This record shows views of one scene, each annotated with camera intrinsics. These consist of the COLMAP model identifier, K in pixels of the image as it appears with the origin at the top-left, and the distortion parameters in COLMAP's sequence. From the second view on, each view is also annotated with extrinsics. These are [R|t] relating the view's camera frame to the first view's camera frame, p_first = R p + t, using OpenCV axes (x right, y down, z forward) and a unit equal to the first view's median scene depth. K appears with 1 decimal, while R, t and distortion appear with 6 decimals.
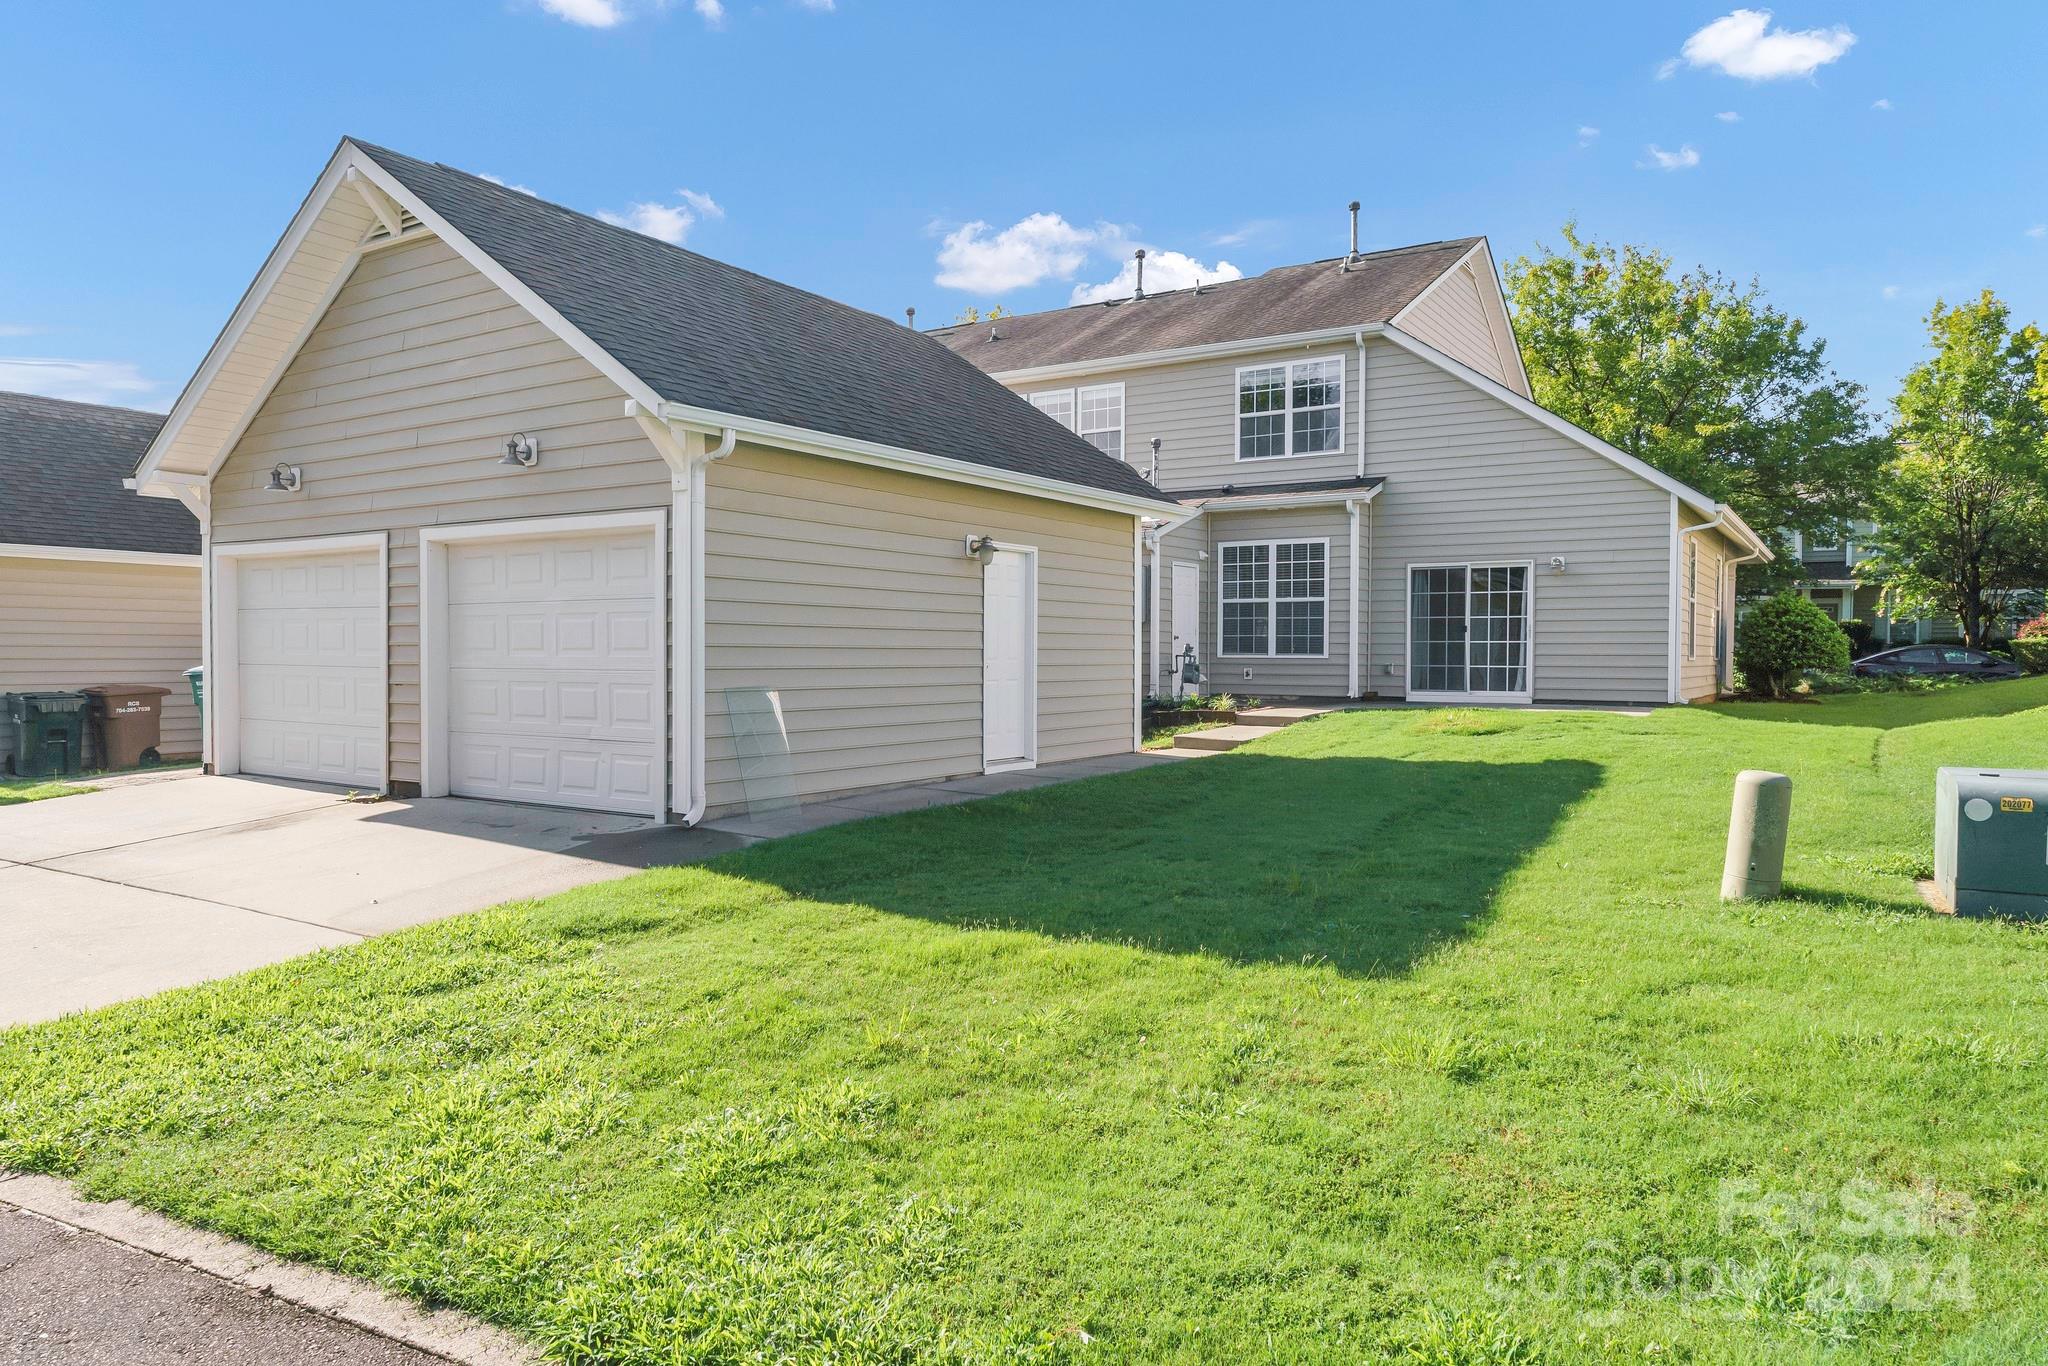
lens RADIAL K [[1281.3, 0, 1029.8], [0, 1281.3, 681.5], [0, 0, 1]] dist [-0.022935, -0.002114]
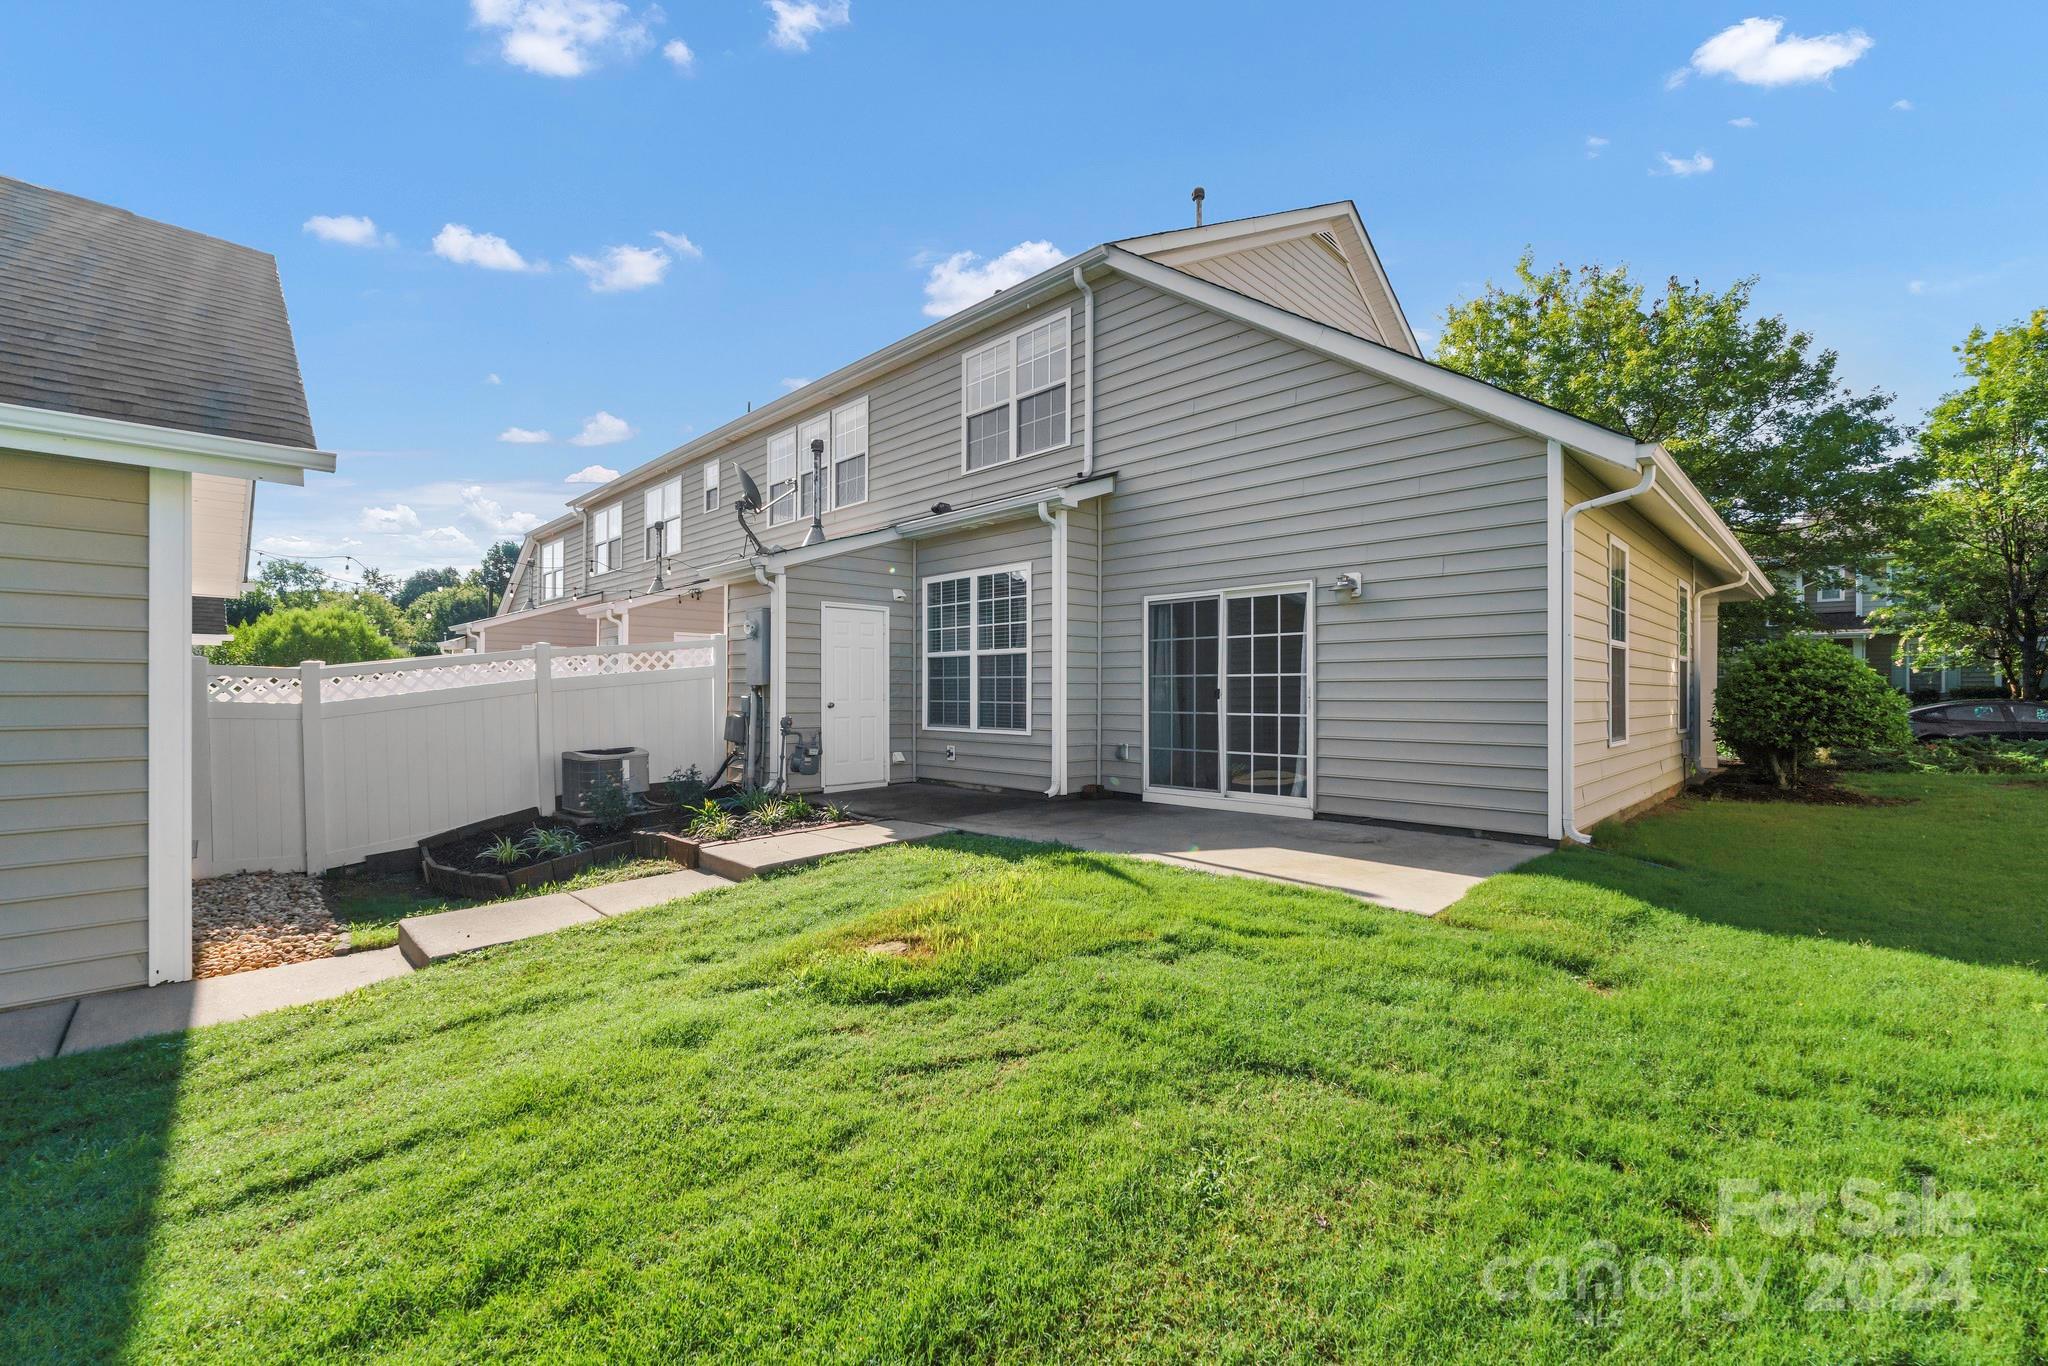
lens RADIAL K [[850.4, 0, 1024.8], [0, 850.4, 685.6], [0, 0, 1]] dist [-0.004663, -0.000467]
pose [[0.981169, -0.002746, -0.193132, 0.286883], [-0.003411, 0.999497, -0.031537, -0.027665], [0.193122, 0.031602, 0.980666, 0.492760]]
